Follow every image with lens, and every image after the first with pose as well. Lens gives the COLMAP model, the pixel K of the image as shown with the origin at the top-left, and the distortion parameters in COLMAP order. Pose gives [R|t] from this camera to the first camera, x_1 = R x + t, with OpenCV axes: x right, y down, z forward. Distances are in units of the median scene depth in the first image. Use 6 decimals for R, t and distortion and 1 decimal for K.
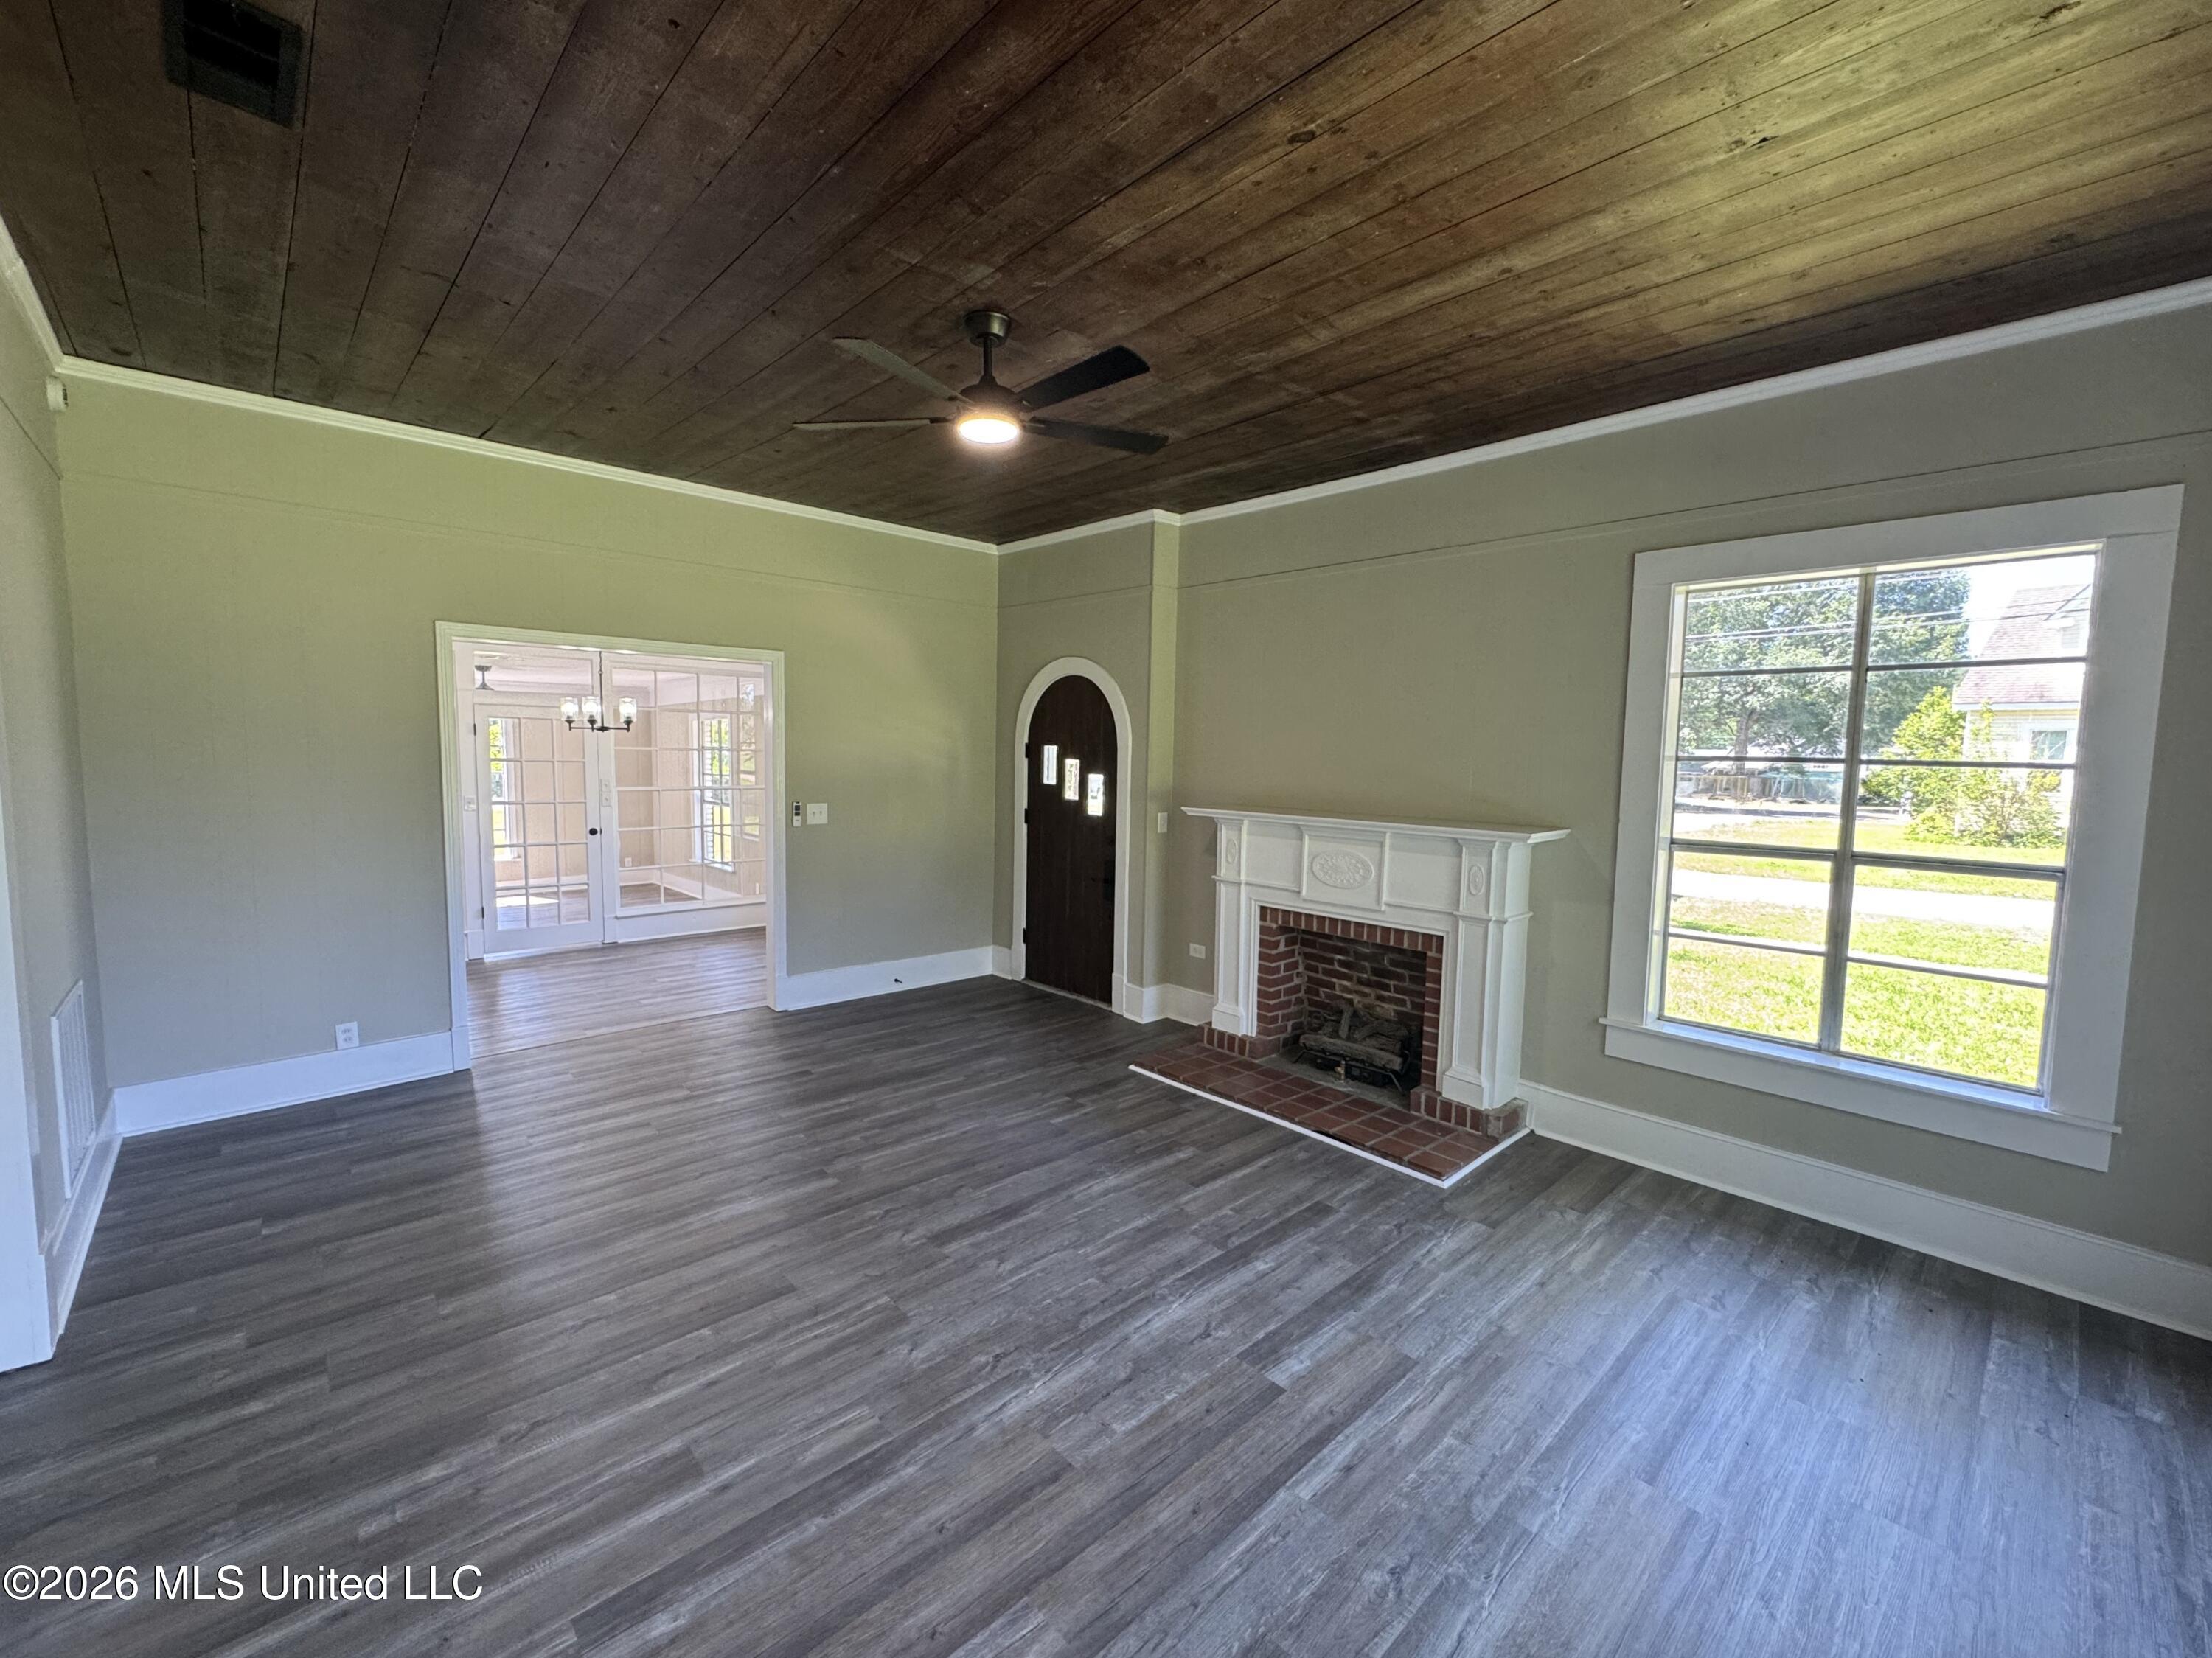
lens RADIAL K [[903.0, 0, 1106.0], [0, 903.0, 829.0], [0, 0, 1]] dist [-0.000649, 0.000064]
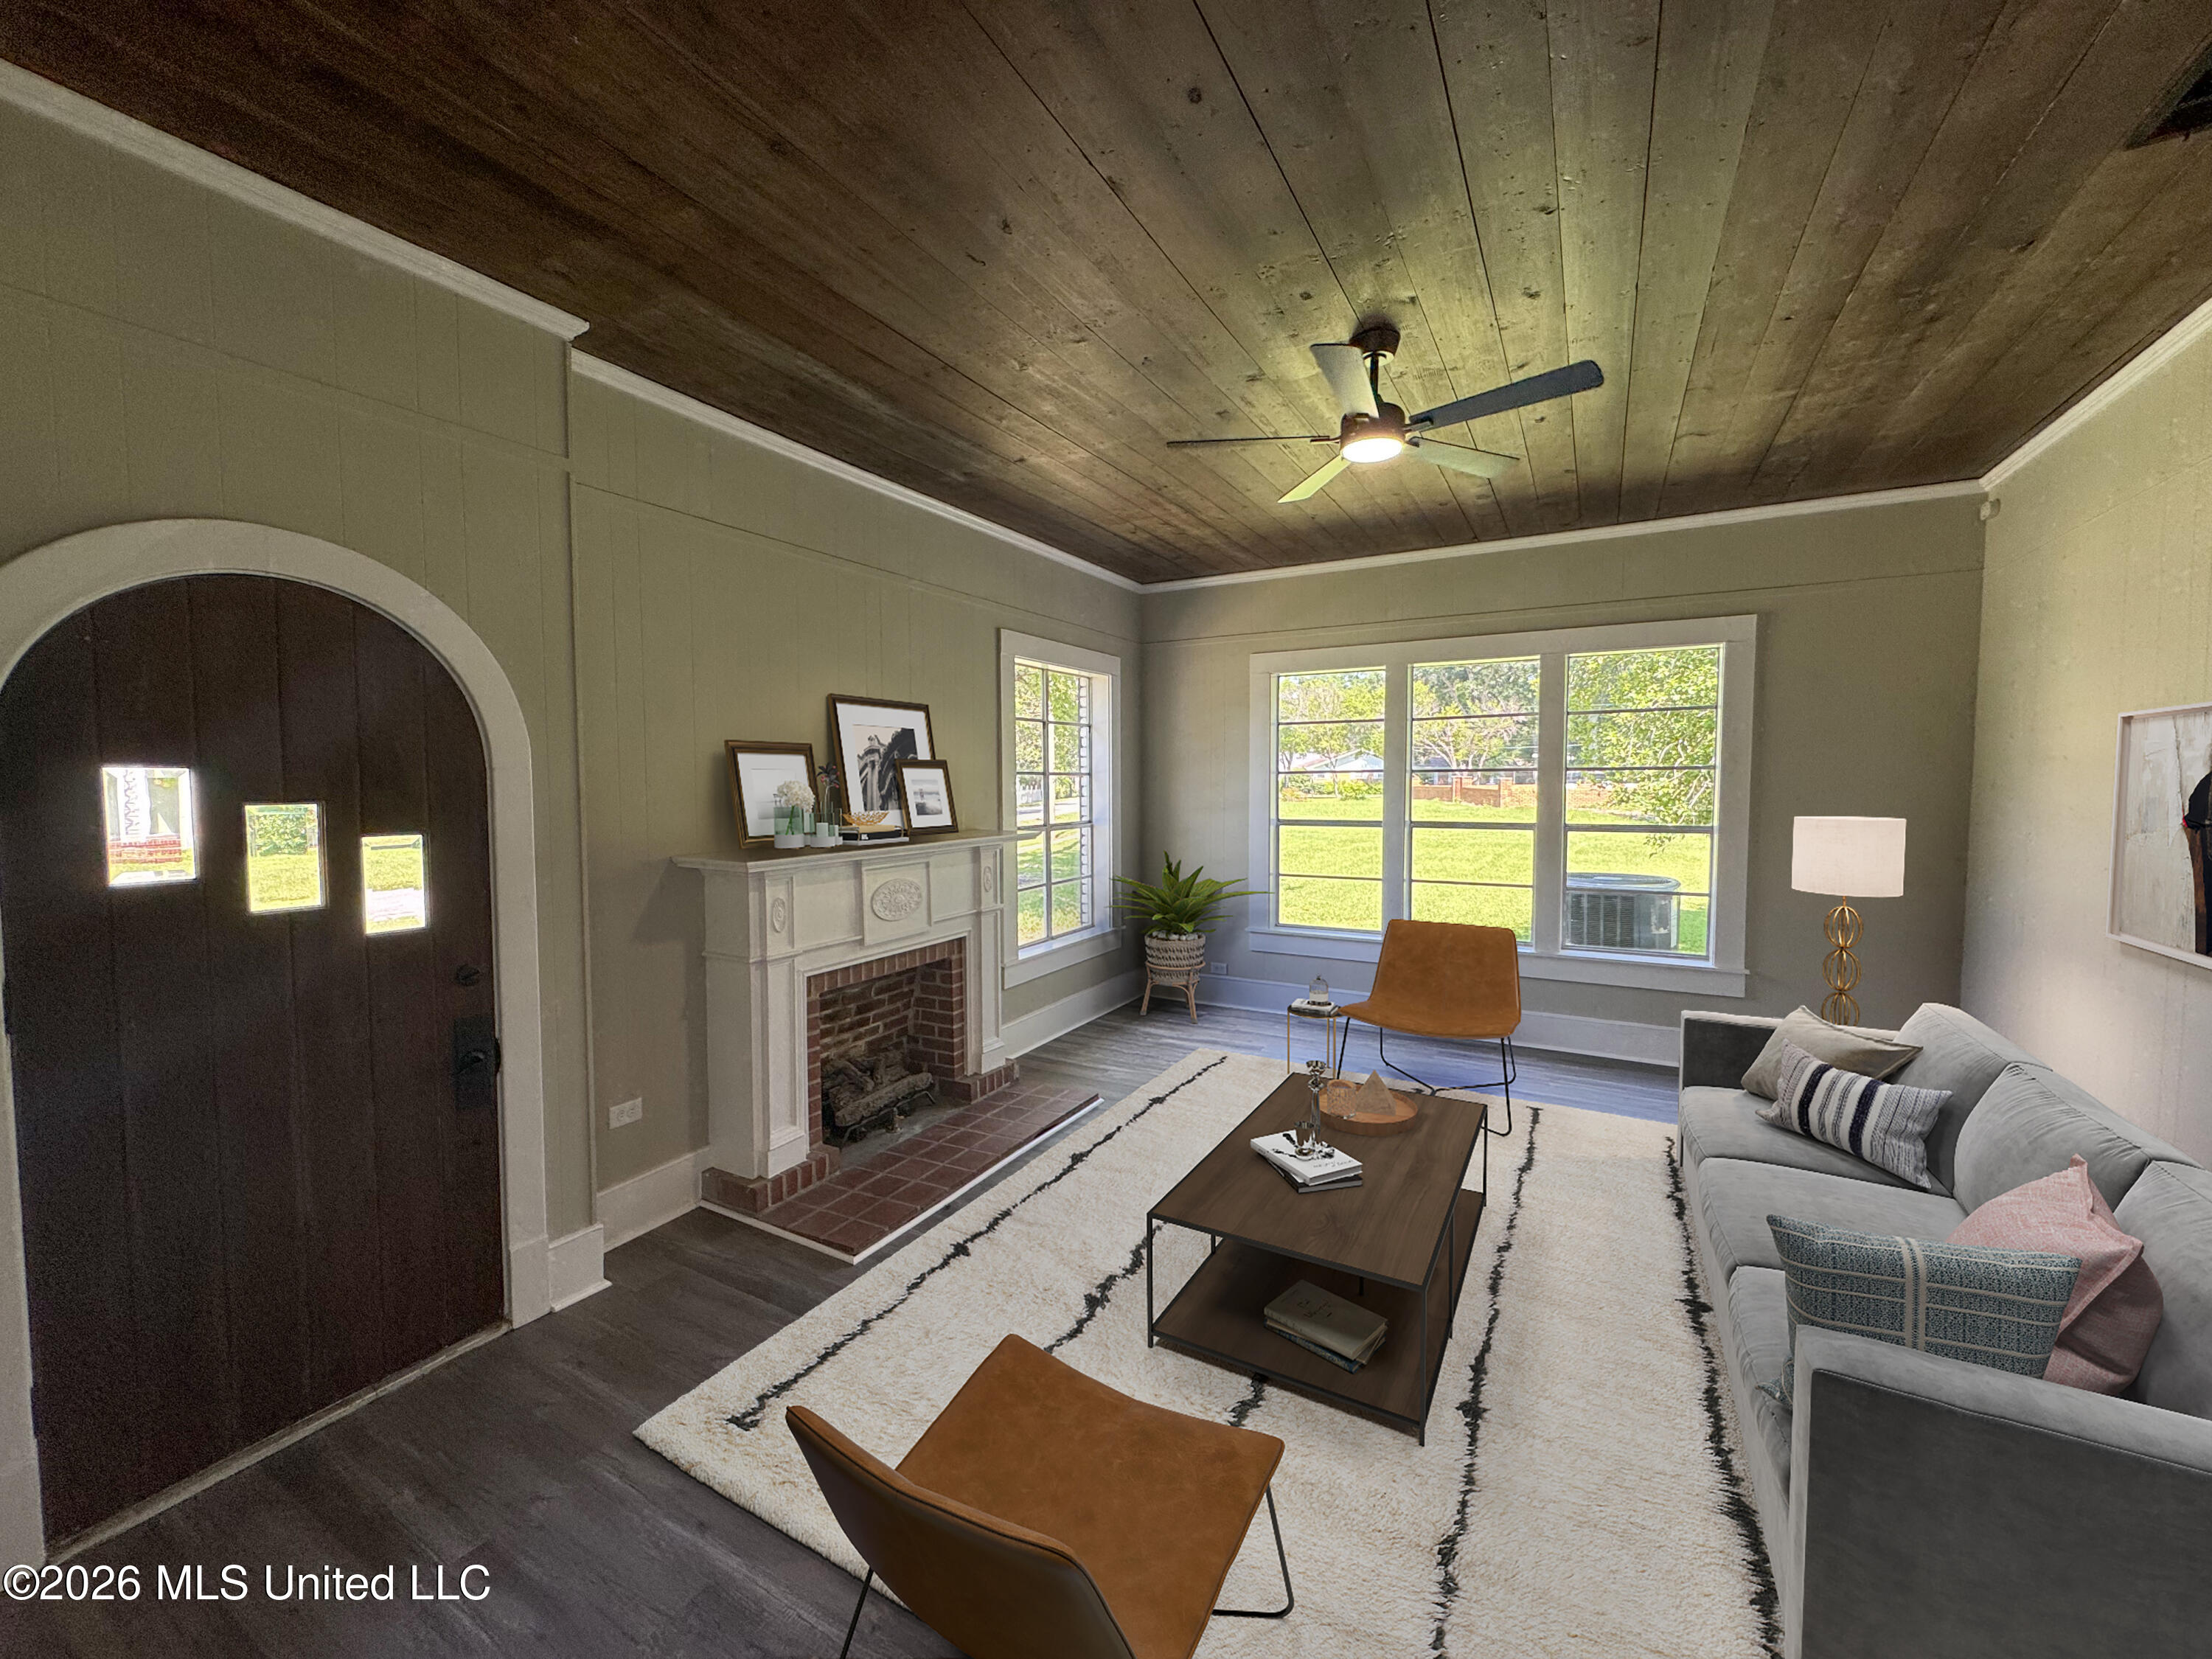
lens RADIAL K [[903.1, 0, 1106.0], [0, 903.1, 829.5], [0, 0, 1]] dist [-0.000649, 0.000064]
pose [[-0.295056, -0.090132, 0.951219, -0.658564], [0.063047, 0.991535, 0.113508, -0.116125], [-0.953398, 0.093463, -0.286876, 1.037255]]
